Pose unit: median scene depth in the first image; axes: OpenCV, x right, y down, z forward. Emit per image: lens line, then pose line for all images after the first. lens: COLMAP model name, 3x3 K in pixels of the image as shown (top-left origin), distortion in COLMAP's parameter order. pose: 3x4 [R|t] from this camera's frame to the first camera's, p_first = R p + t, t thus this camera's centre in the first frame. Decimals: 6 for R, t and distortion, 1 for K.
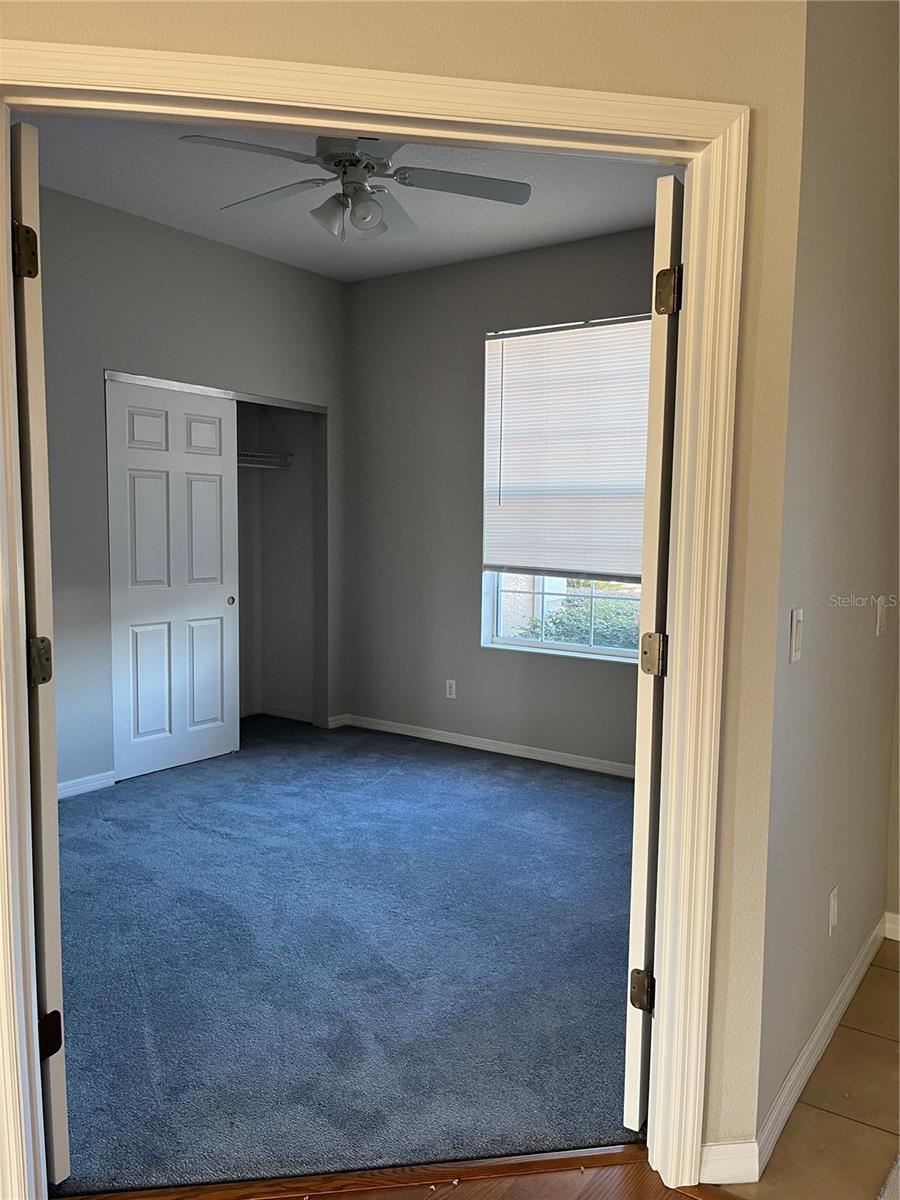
lens RADIAL K [[915.5, 0, 453.9], [0, 915.5, 593.9], [0, 0, 1]] dist [0.056638, -0.093520]
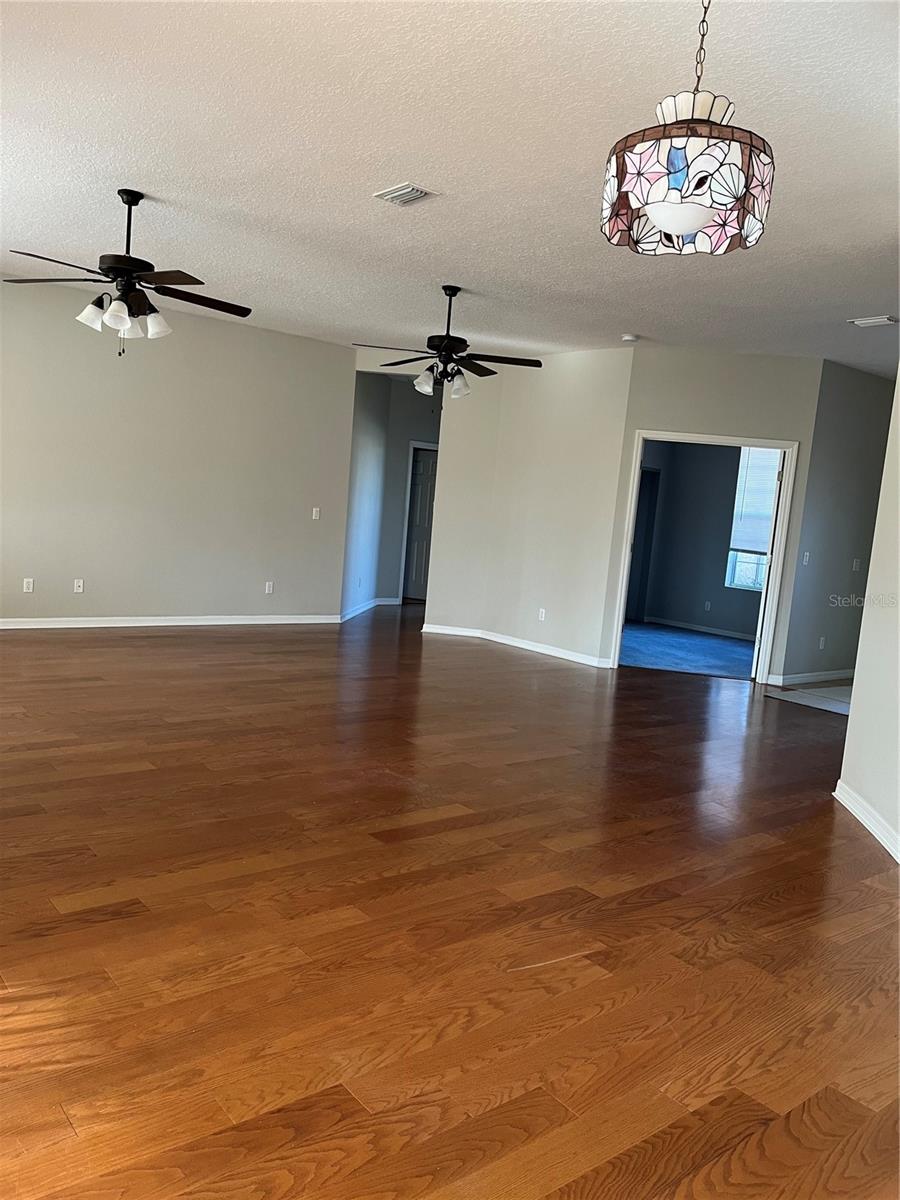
lens RADIAL K [[915.5, 0, 453.9], [0, 915.5, 593.9], [0, 0, 1]] dist [0.056638, -0.093520]
pose [[0.961698, 0.102304, -0.254306, -0.032652], [-0.102272, 0.994666, 0.013381, 0.116692], [0.254319, 0.013140, 0.967031, -1.316593]]
